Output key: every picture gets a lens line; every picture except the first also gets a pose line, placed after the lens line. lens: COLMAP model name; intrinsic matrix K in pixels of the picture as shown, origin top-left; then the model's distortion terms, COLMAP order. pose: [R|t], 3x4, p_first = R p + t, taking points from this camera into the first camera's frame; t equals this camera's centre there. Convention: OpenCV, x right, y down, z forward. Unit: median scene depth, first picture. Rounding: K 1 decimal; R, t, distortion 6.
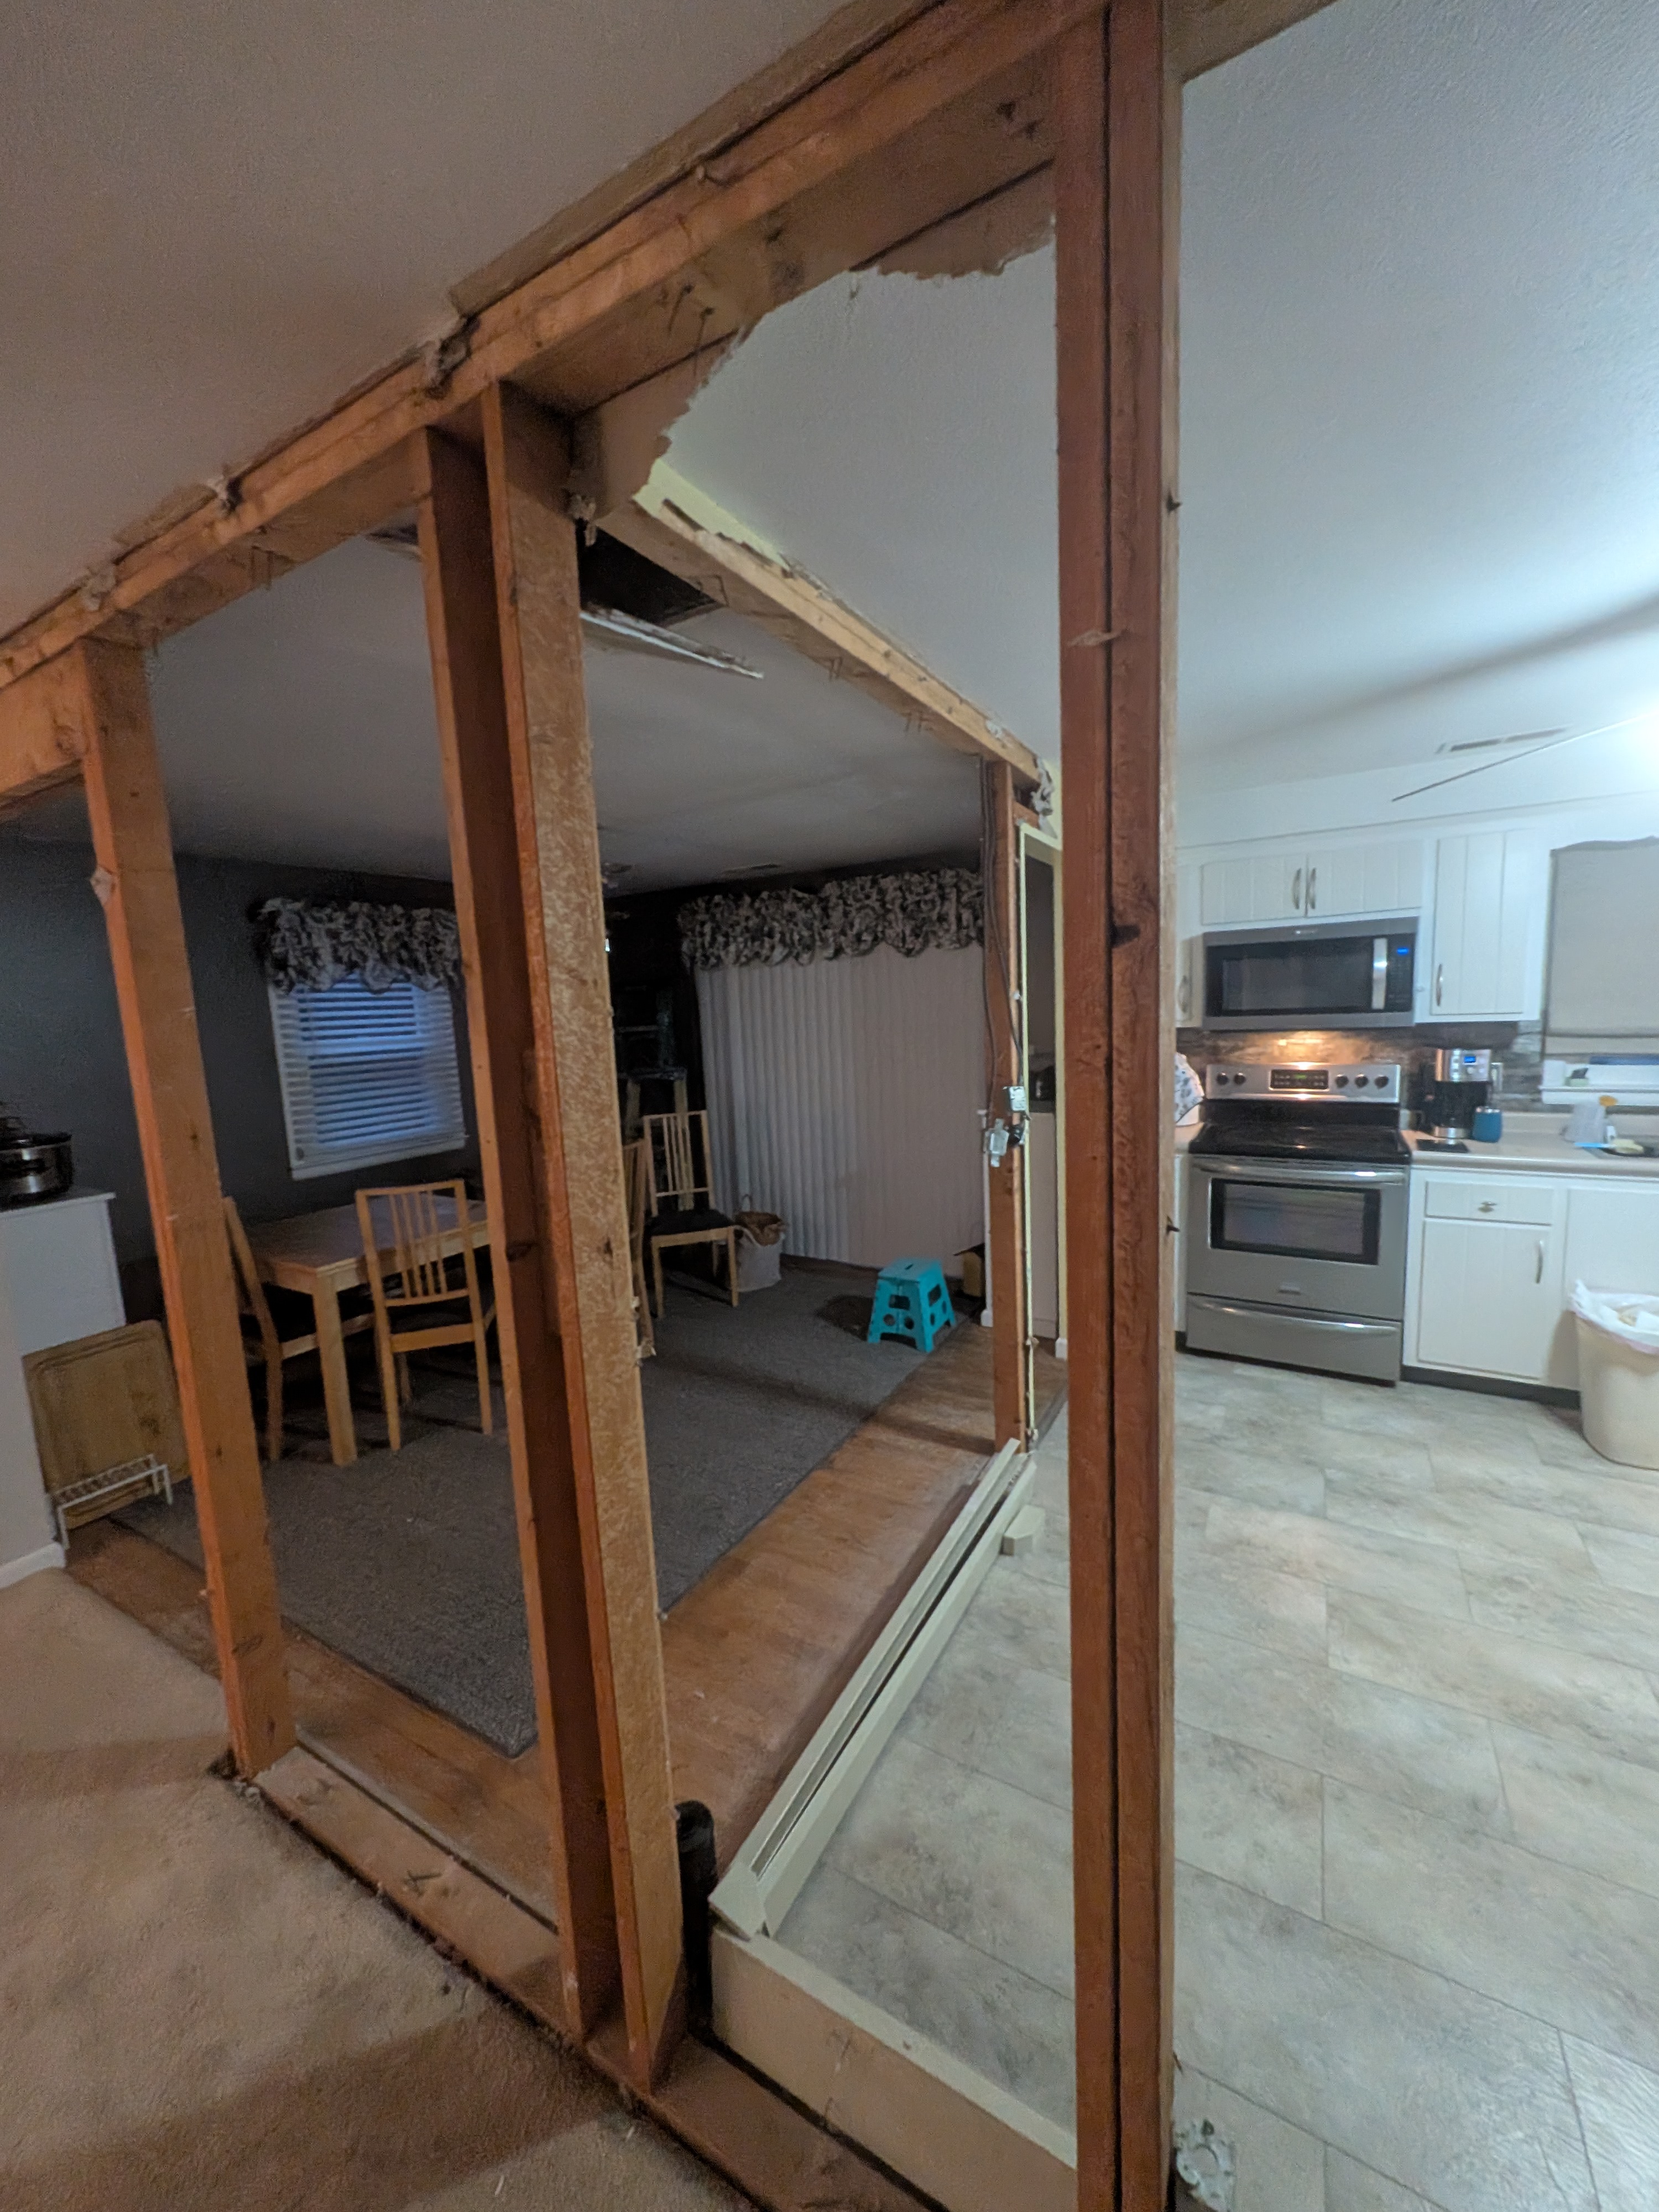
lens RADIAL K [[831.8, 0, 827.4], [0, 831.8, 1111.7], [0, 0, 1]] dist [0.003926, -0.000358]
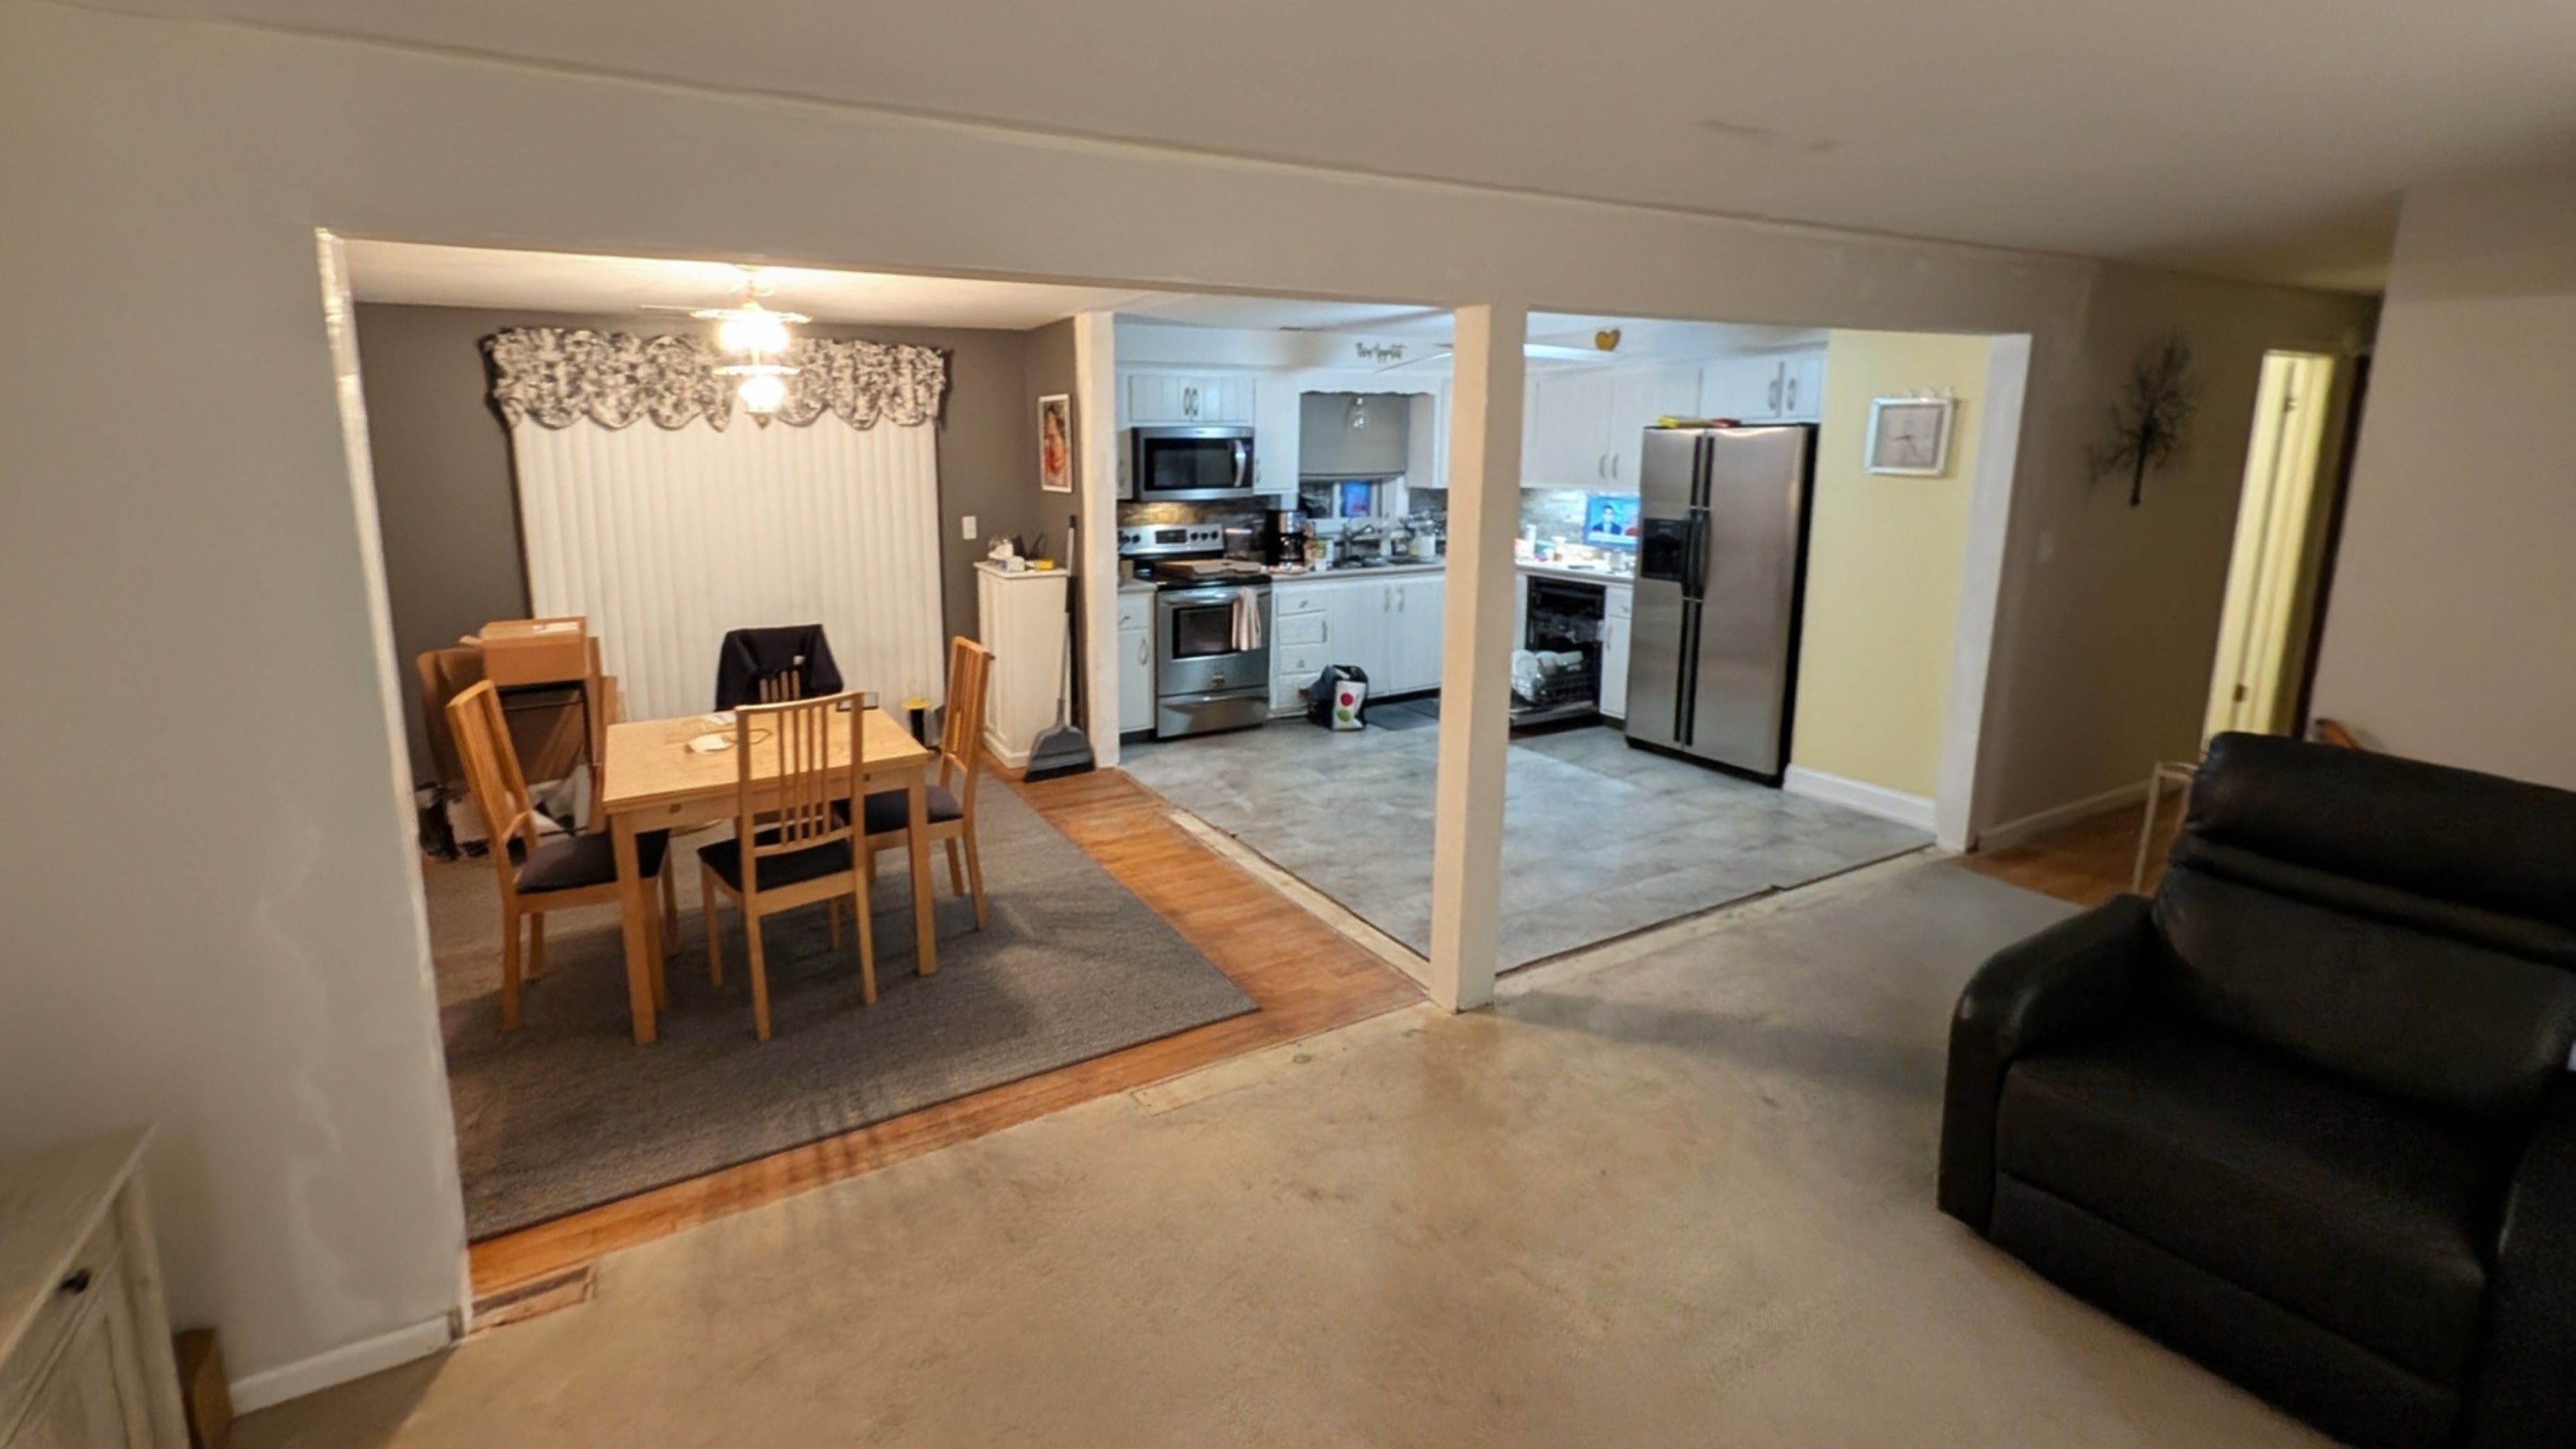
lens RADIAL K [[1031.5, 0, 1148.3], [0, 1031.5, 617.2], [0, 0, 1]] dist [0.000821, -0.000052]
pose [[0.559036, -0.094322, 0.823761, -0.864480], [0.096078, 0.994185, 0.048634, 0.007923], [-0.823558, 0.051957, 0.564847, 0.065344]]
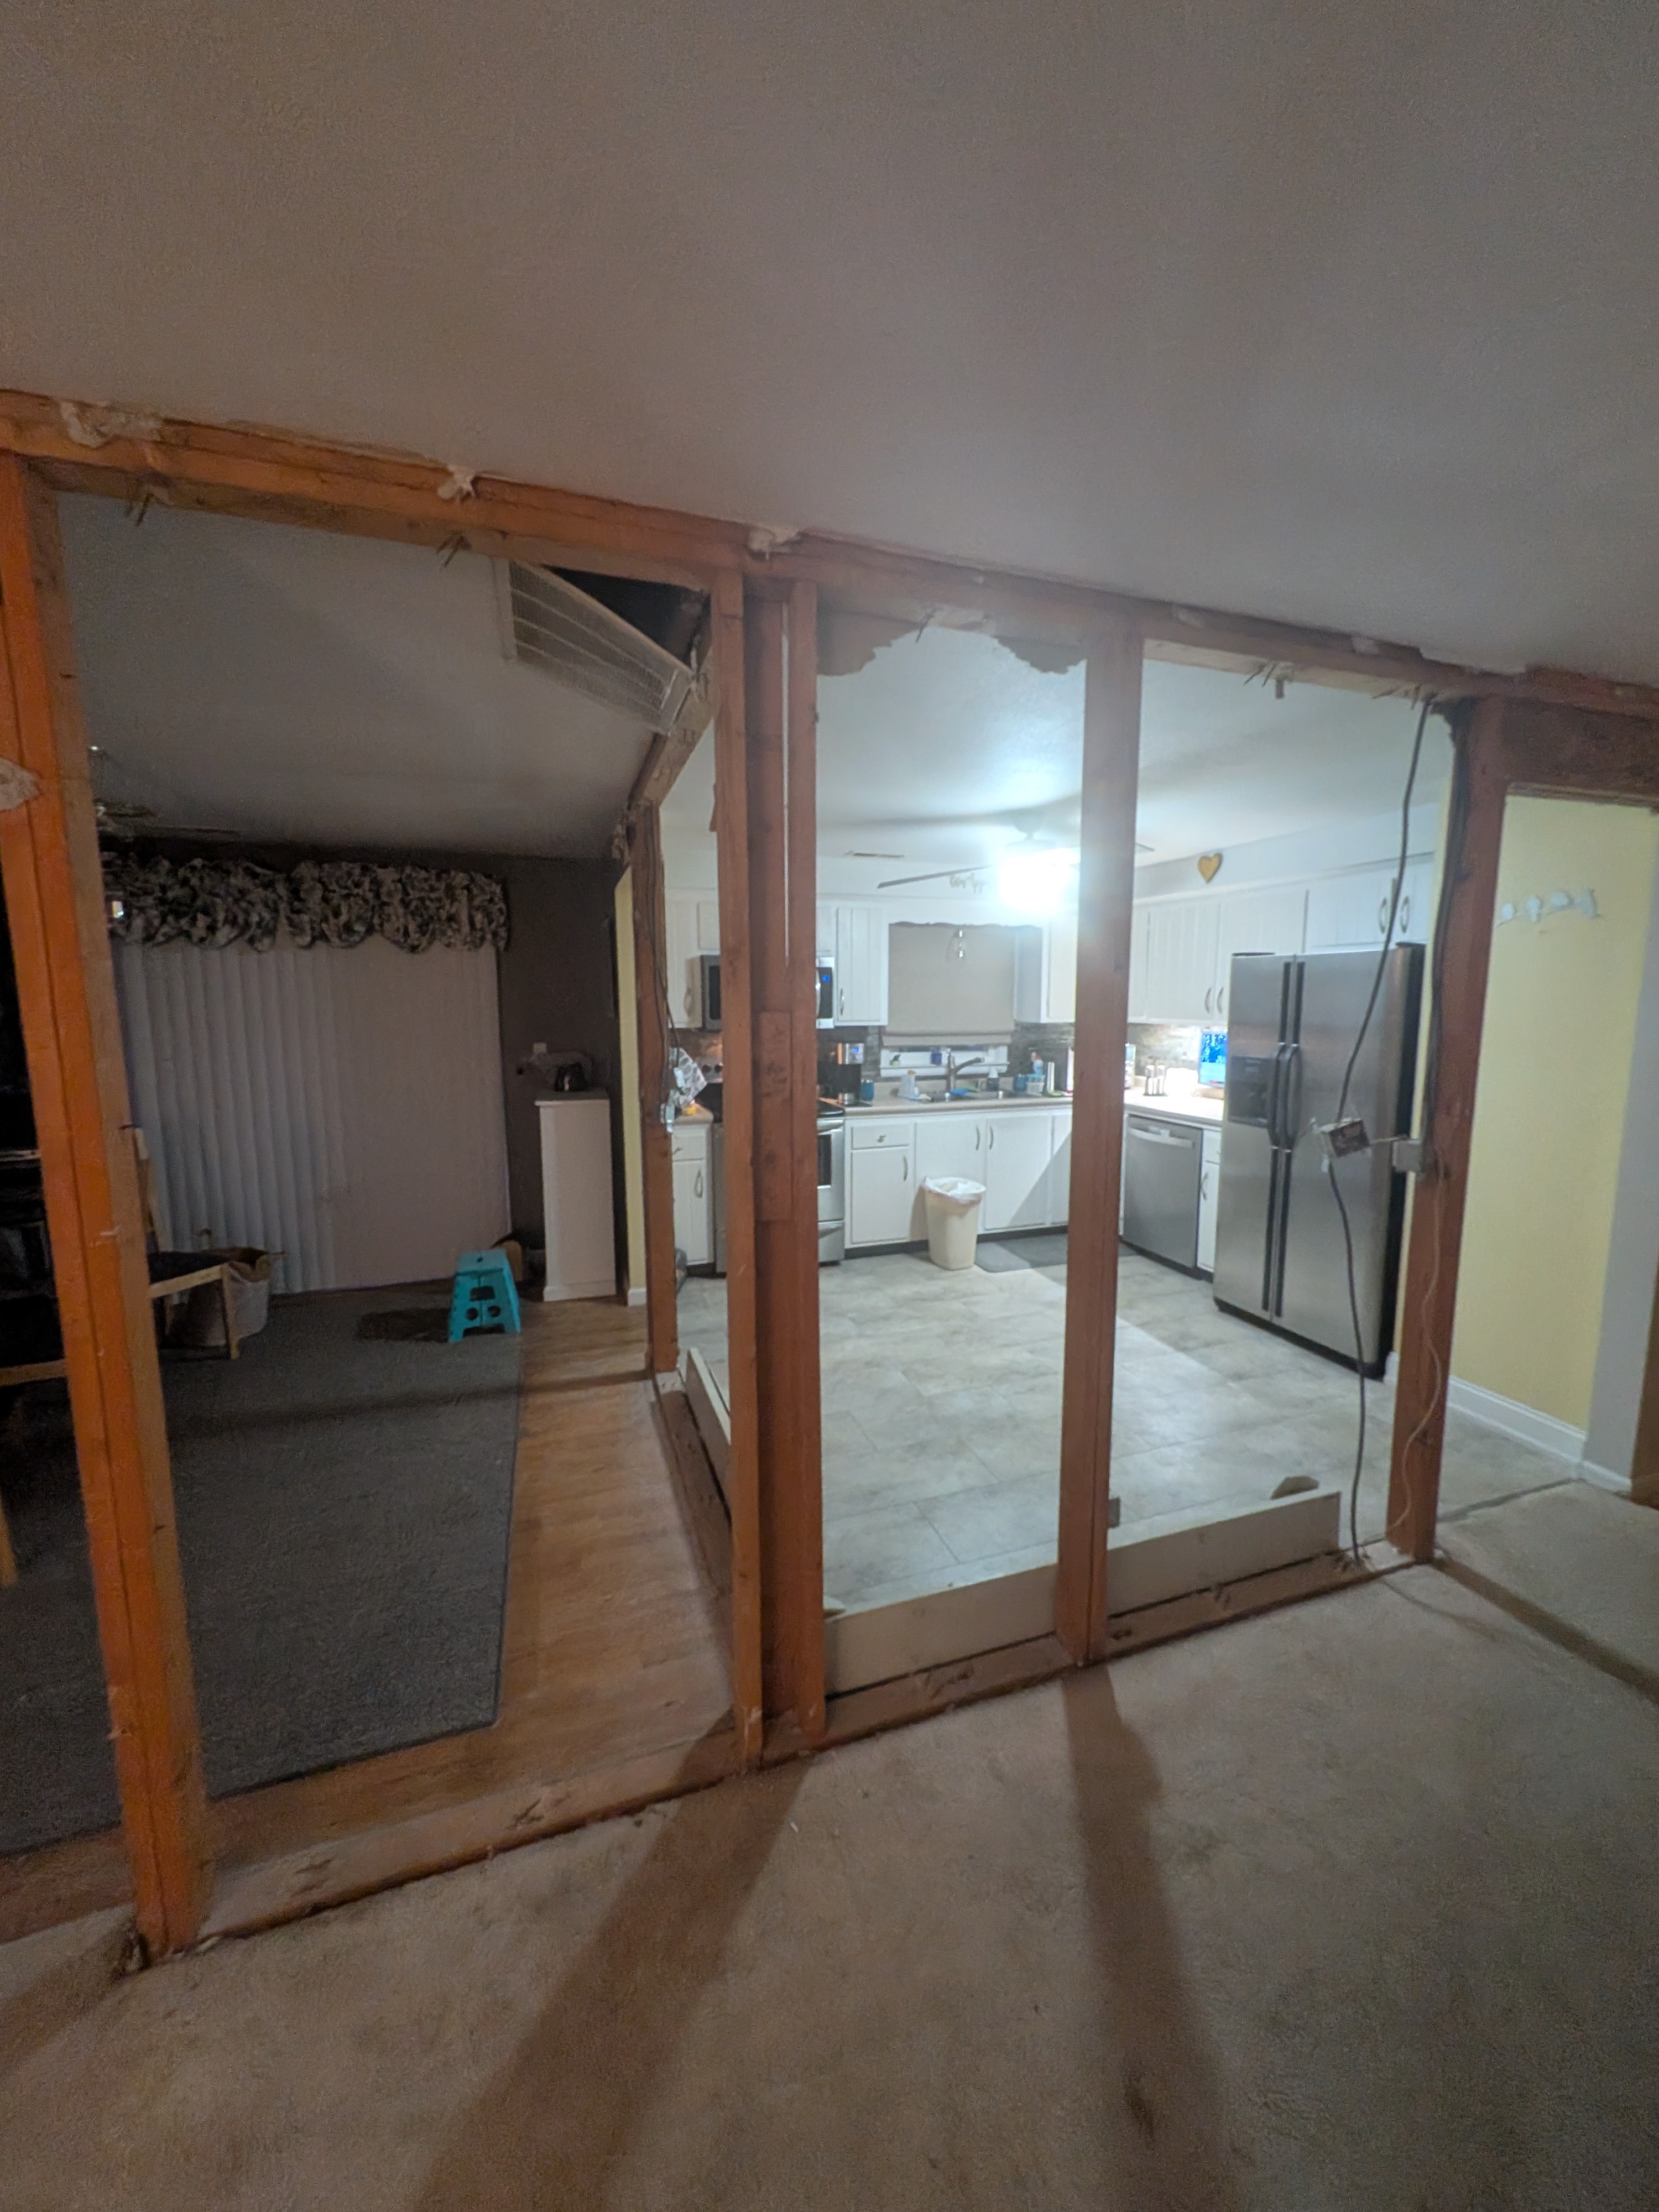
lens RADIAL K [[831.8, 0, 840.7], [0, 831.8, 1107.0], [0, 0, 1]] dist [0.003926, -0.000358]
pose [[0.651802, -0.055815, 0.756332, -0.382506], [0.074651, 0.997167, 0.009254, 0.025340], [-0.754706, 0.050429, 0.654122, -0.005485]]
